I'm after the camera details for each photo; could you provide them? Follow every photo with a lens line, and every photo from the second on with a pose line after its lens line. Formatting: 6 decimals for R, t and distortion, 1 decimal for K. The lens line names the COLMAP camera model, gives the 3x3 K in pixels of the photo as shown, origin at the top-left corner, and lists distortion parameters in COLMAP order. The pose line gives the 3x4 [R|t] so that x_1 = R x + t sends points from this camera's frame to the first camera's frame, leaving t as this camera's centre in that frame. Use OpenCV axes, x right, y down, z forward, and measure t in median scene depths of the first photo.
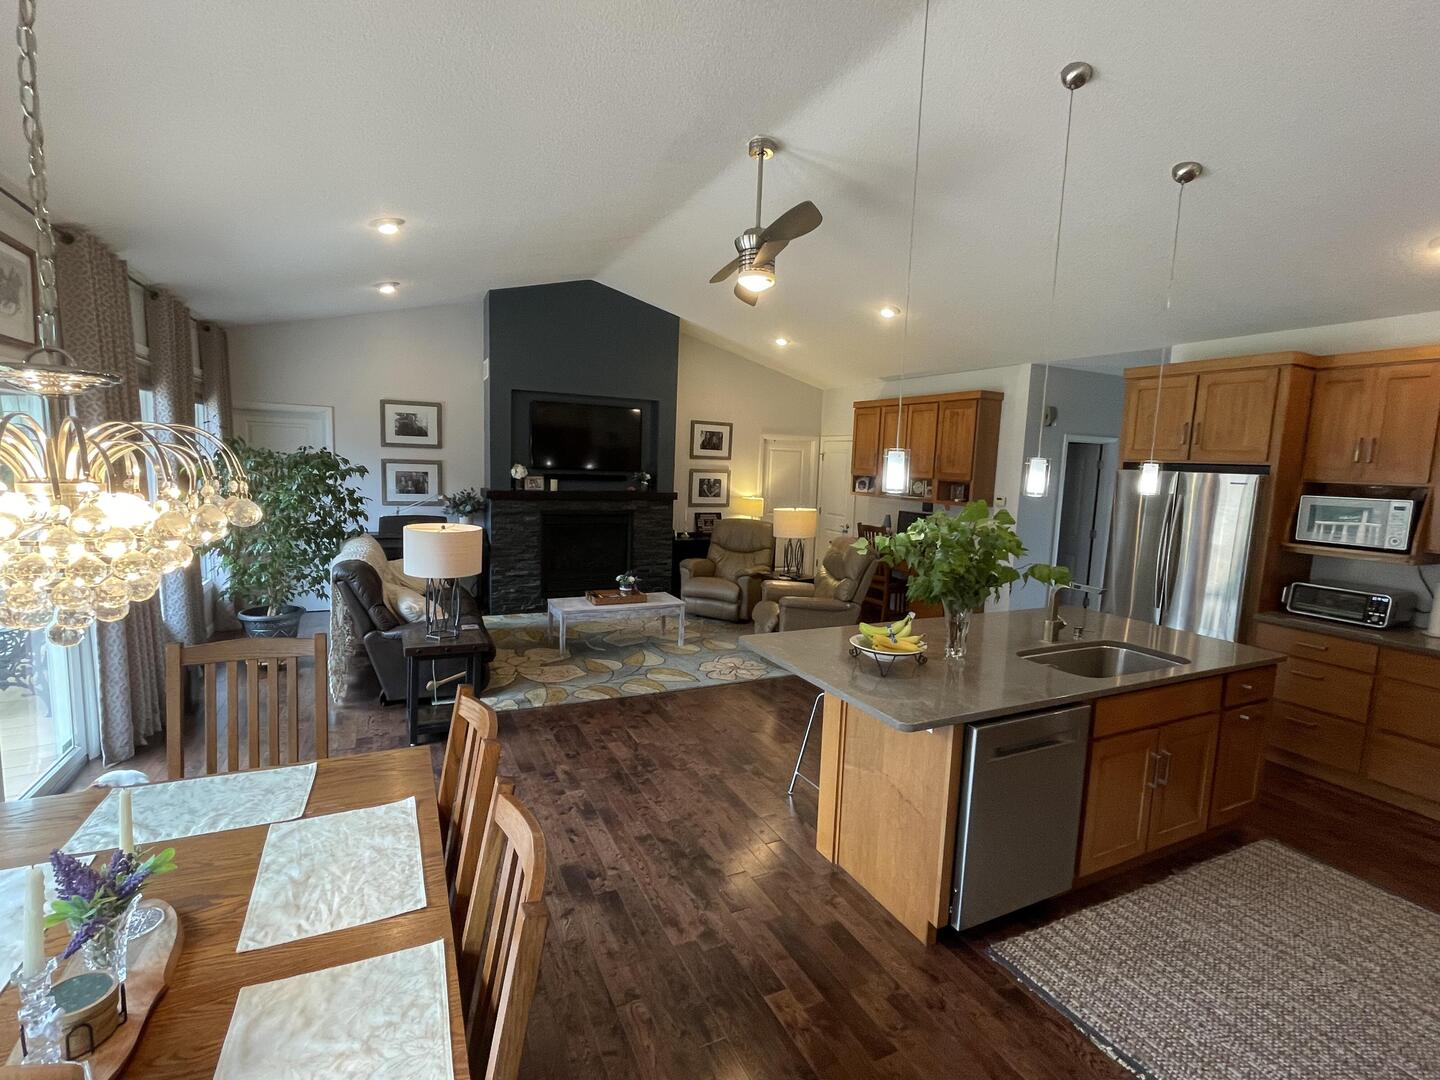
lens RADIAL K [[679.8, 0, 724.7], [0, 679.8, 536.2], [0, 0, 1]] dist [0.005152, 0.001794]
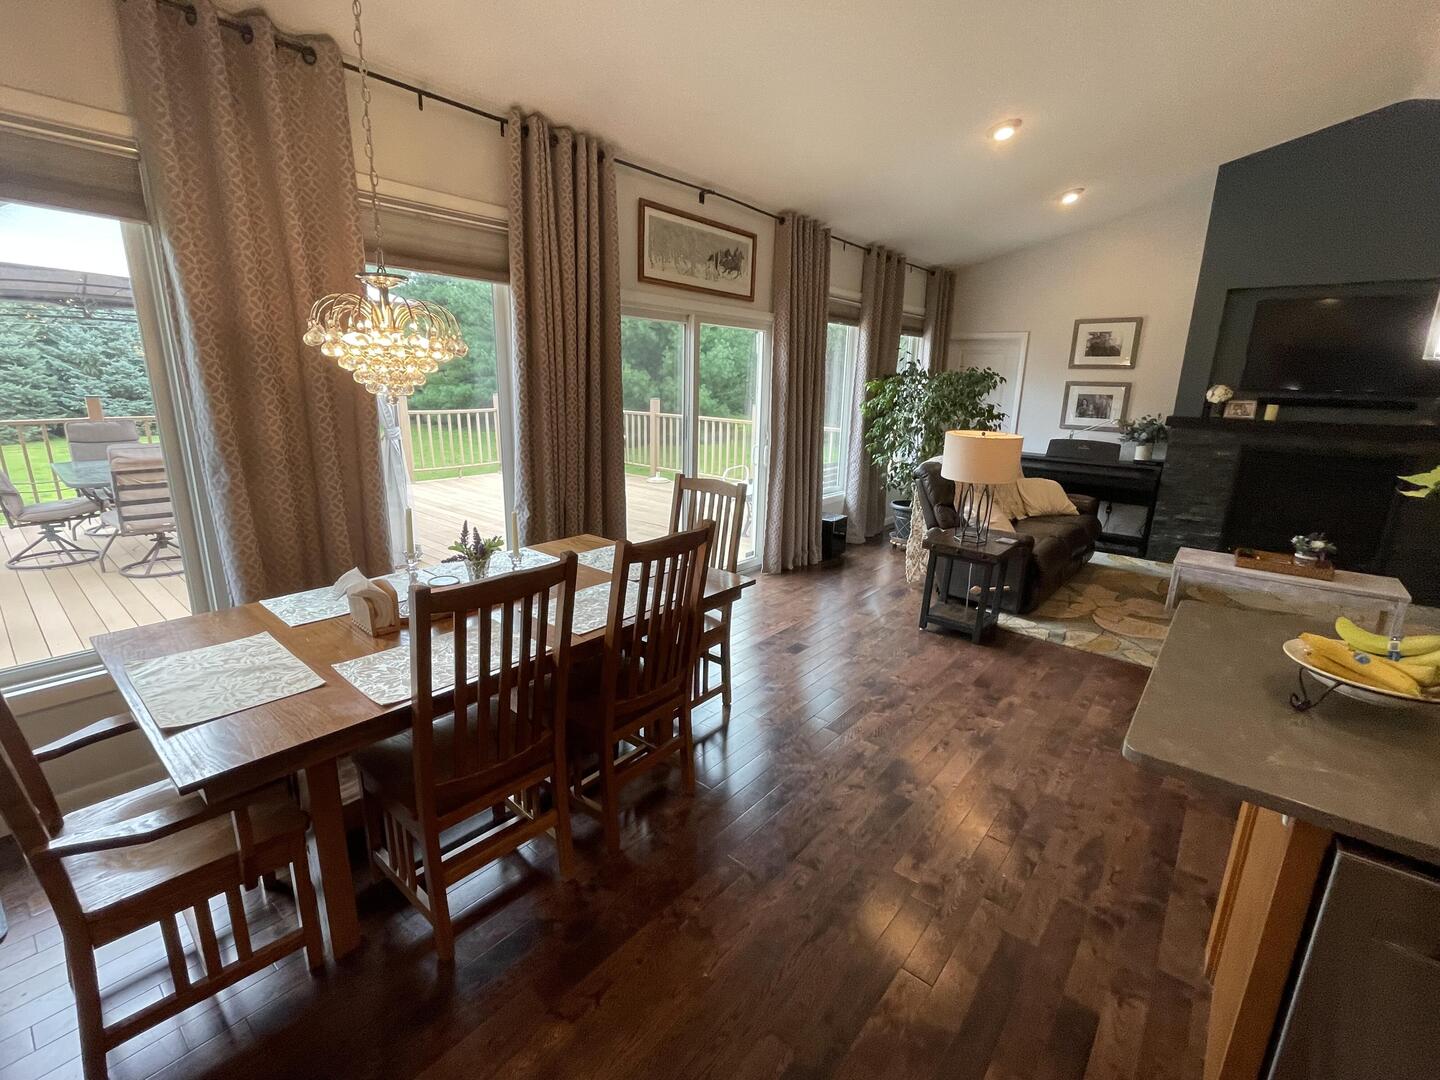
lens RADIAL K [[648.3, 0, 710.2], [0, 648.3, 541.4], [0, 0, 1]] dist [-0.003902, 0.000272]
pose [[0.402076, 0.197399, -0.894074, 0.181581], [-0.110580, 0.979805, 0.166598, 0.016127], [0.908904, 0.031881, 0.415785, 0.137482]]
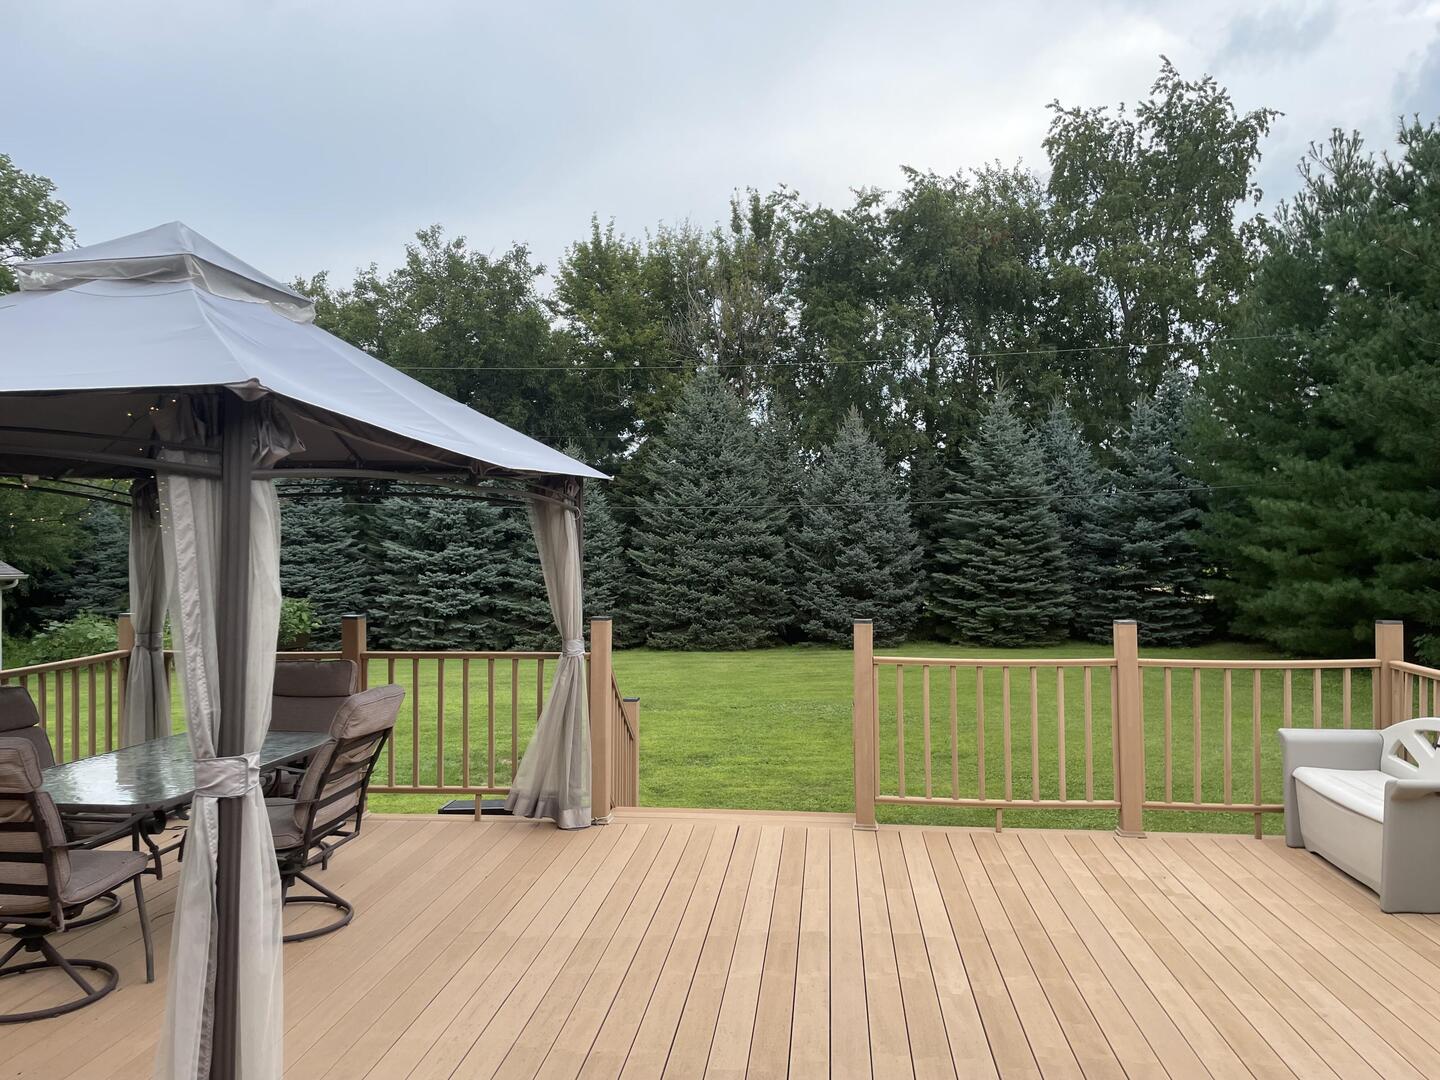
lens RADIAL K [[1132.9, 0, 713.4], [0, 1132.9, 542.6], [0, 0, 1]] dist [0.078816, 0.001189]
pose [[-0.532553, -0.045102, -0.845194, -0.164520], [-0.116438, 0.992989, 0.020379, -0.046057], [0.838349, 0.109265, -0.534071, 0.569632]]
